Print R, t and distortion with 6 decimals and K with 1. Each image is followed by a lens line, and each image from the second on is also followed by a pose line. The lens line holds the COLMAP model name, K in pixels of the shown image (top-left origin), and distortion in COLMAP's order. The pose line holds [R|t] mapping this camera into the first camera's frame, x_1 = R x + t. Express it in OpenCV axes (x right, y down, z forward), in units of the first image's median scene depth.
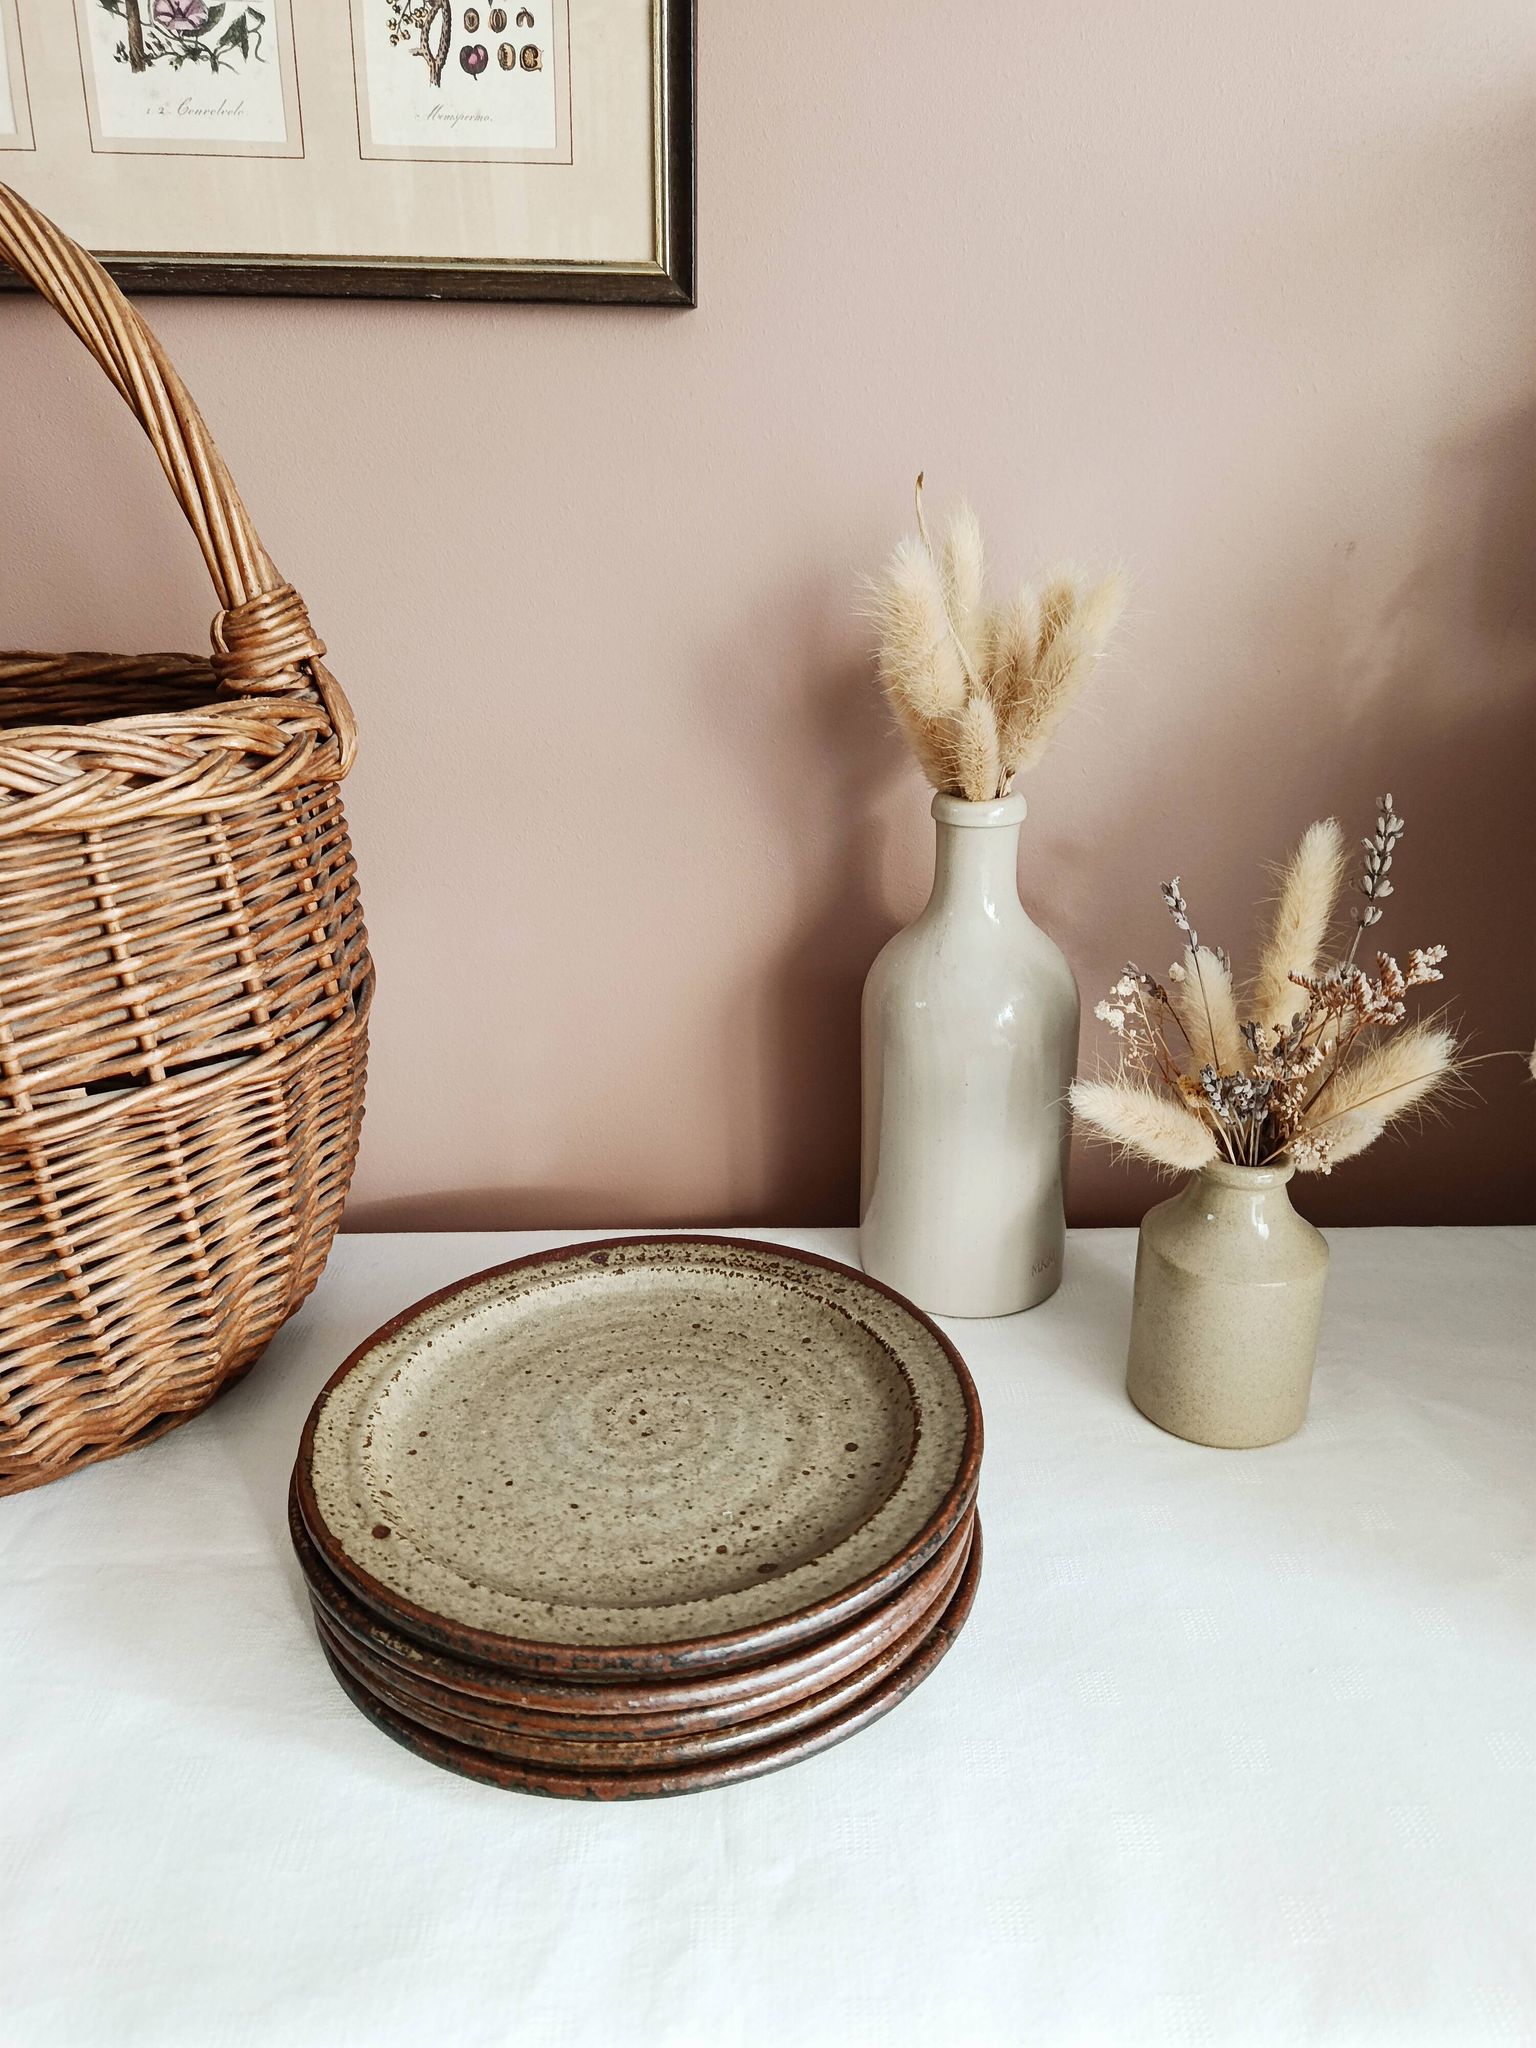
lens RADIAL K [[1447.8, 0, 756.3], [0, 1447.8, 1008.6], [0, 0, 1]] dist [0.082405, -0.190400]
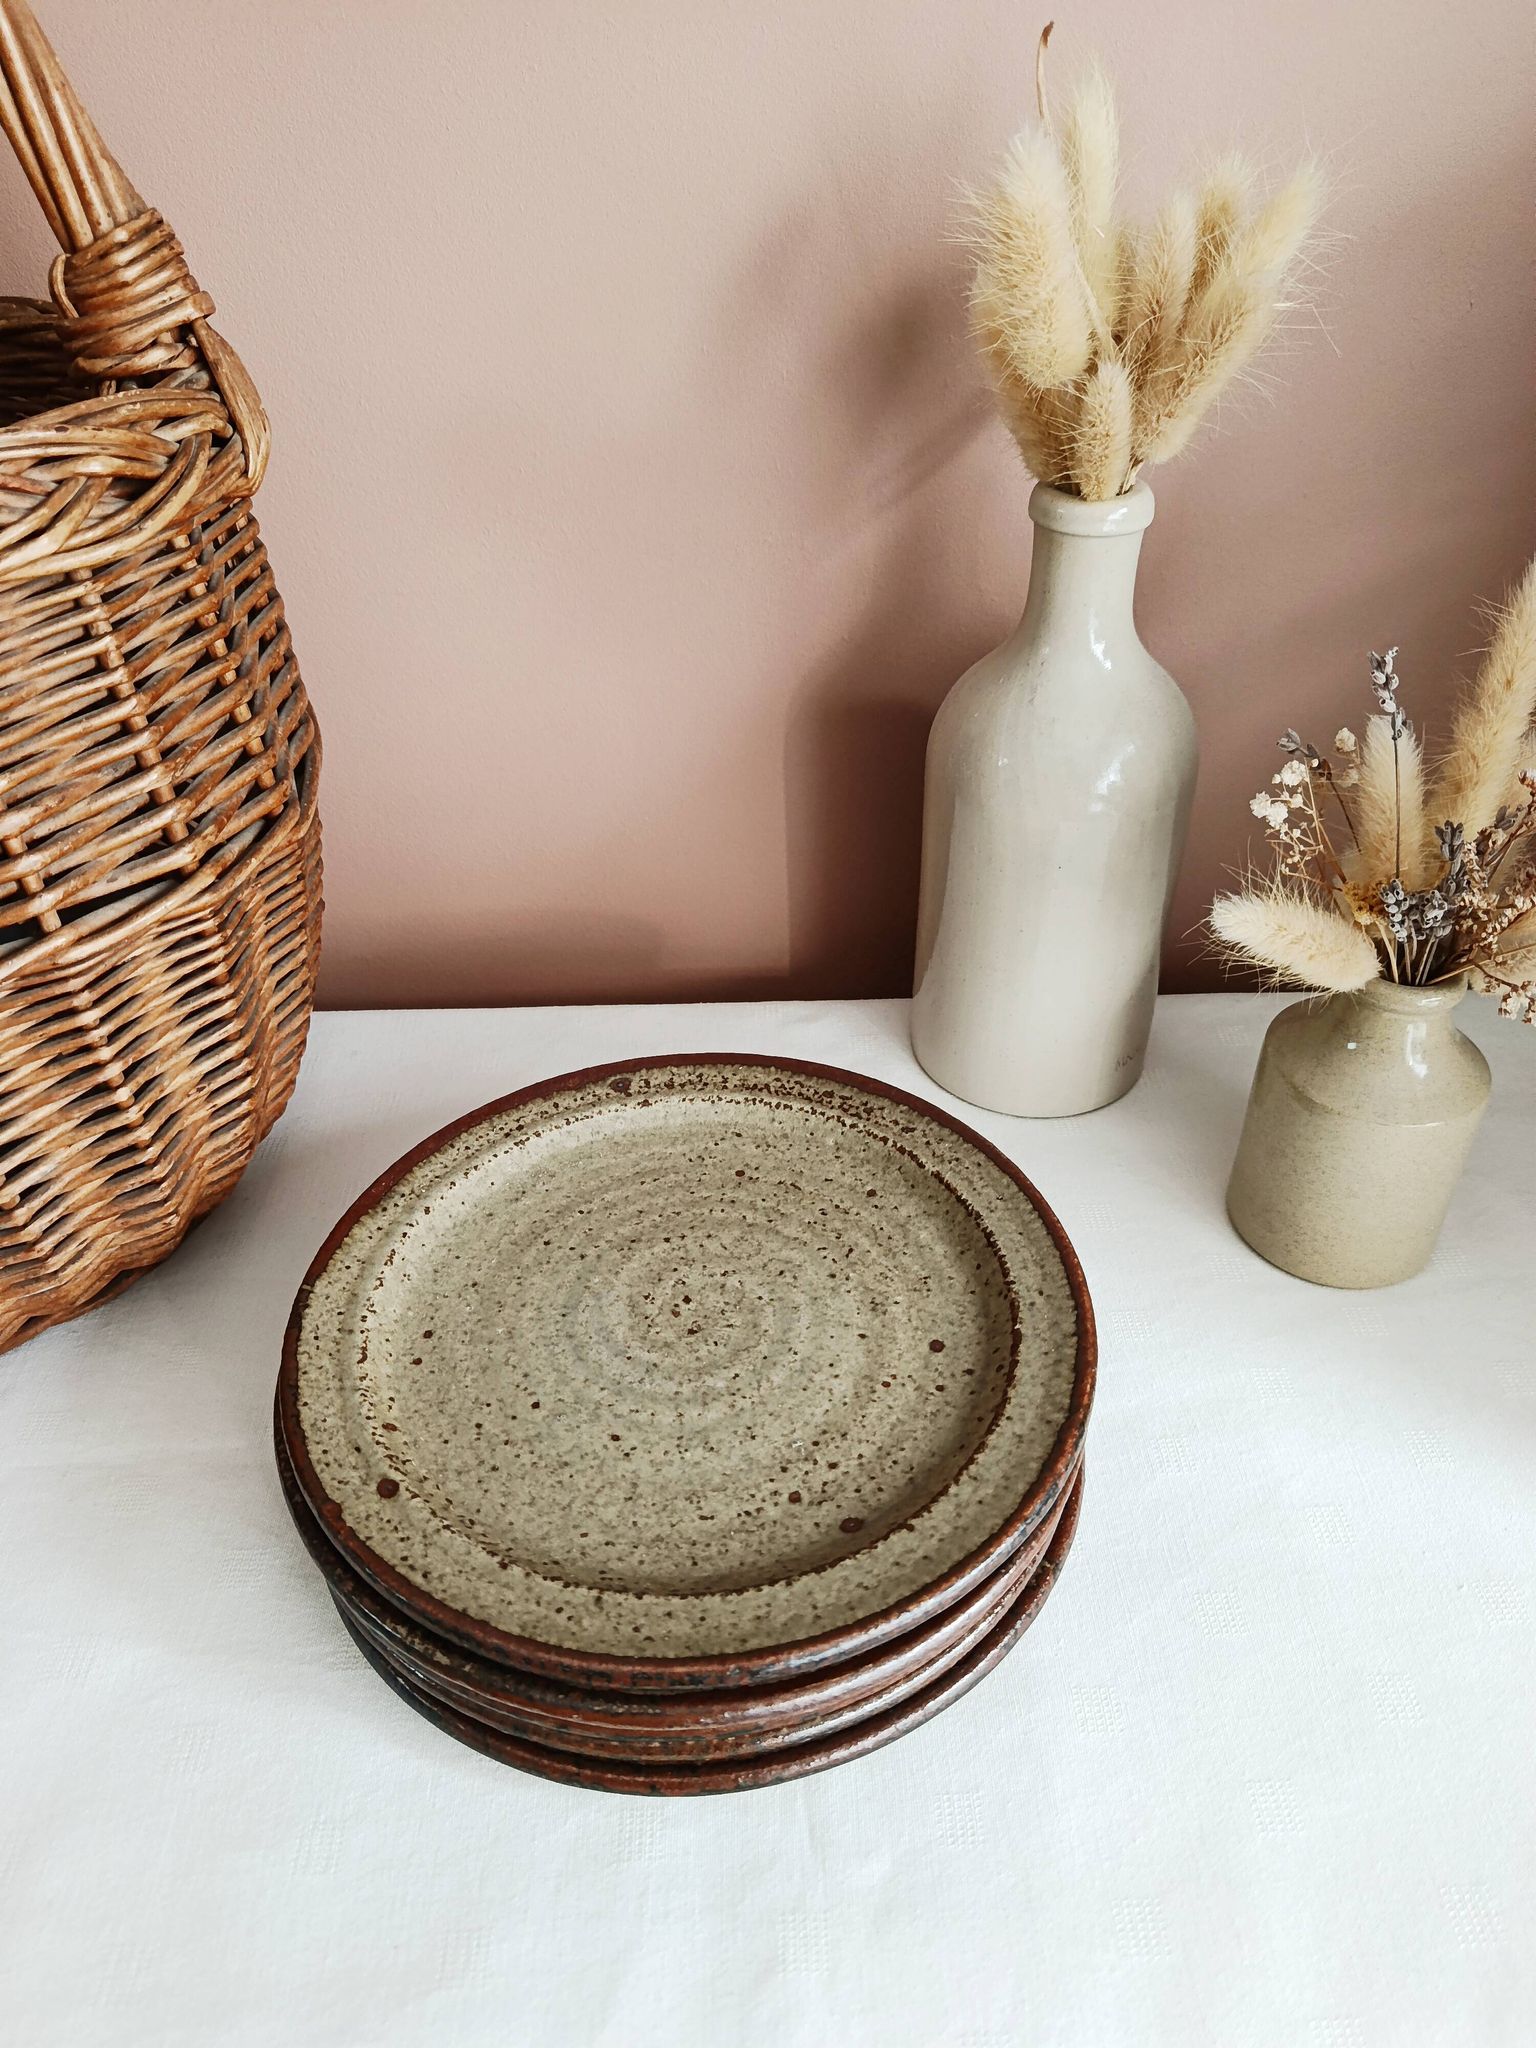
lens RADIAL K [[1447.8, 0, 756.3], [0, 1447.8, 1008.6], [0, 0, 1]] dist [0.082405, -0.190400]
pose [[0.999771, -0.015324, 0.014944, -0.047137], [0.010788, 0.963762, 0.266547, -0.109599], [-0.018487, -0.266324, 0.963706, 0.228886]]
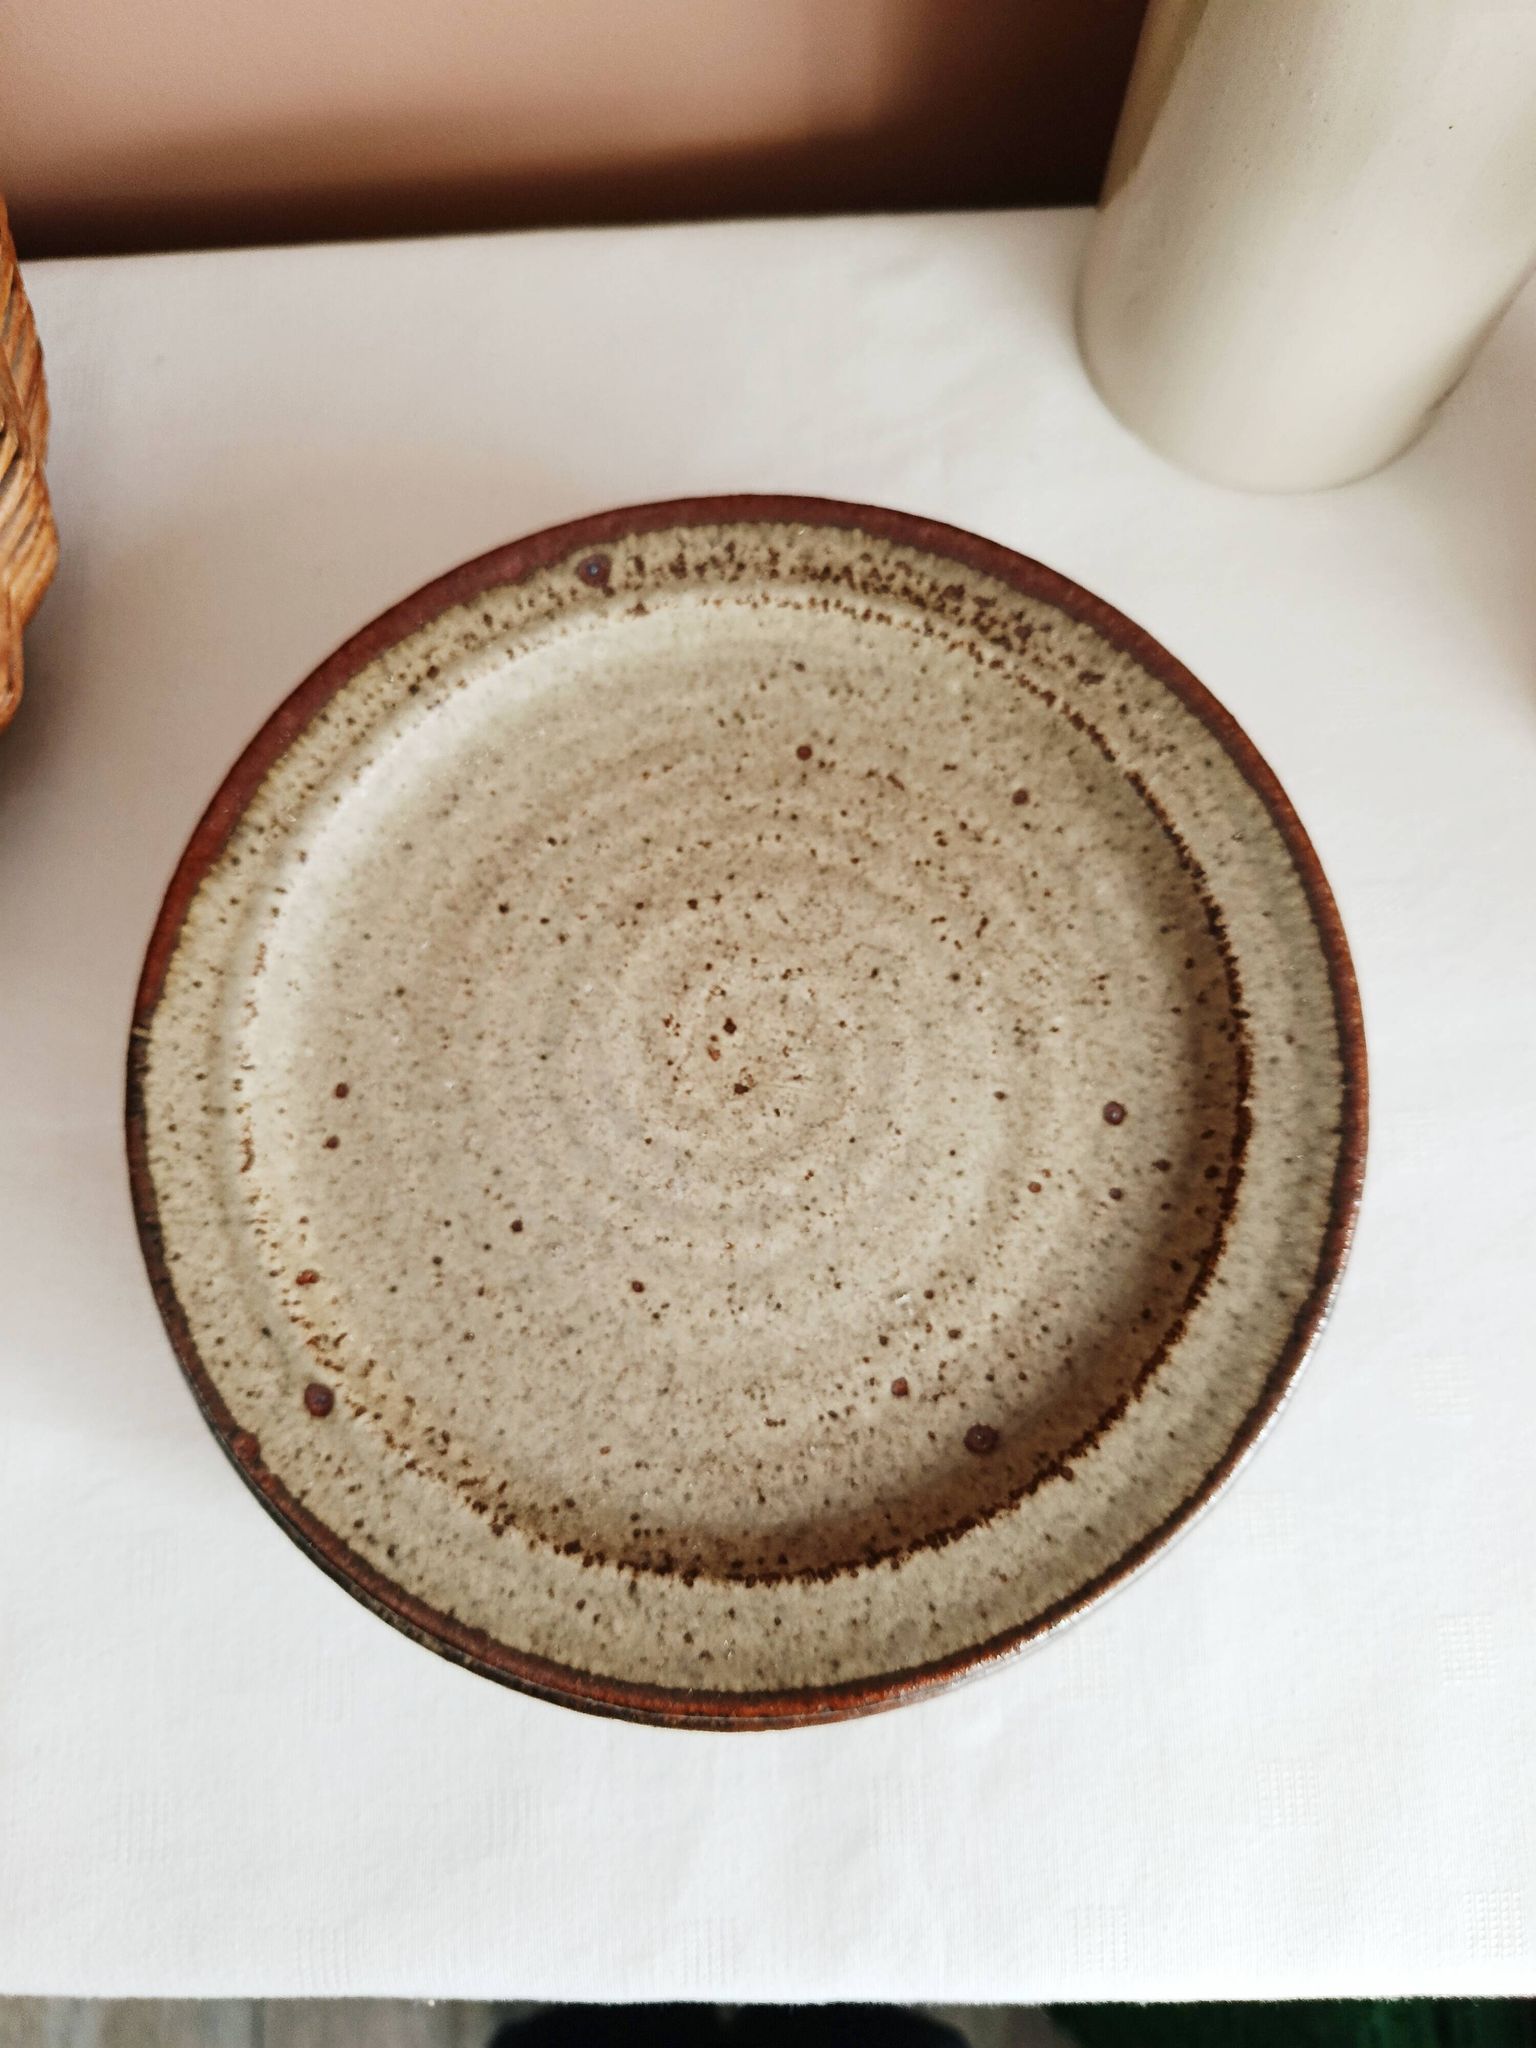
lens RADIAL K [[1500.3, 0, 754.5], [0, 1500.3, 1014.4], [0, 0, 1]] dist [0.129035, -0.390840]
pose [[0.999239, -0.034325, -0.018525, -0.057381], [0.034350, 0.549440, 0.834826, -0.196469], [-0.018477, -0.834828, 0.550201, 0.686250]]
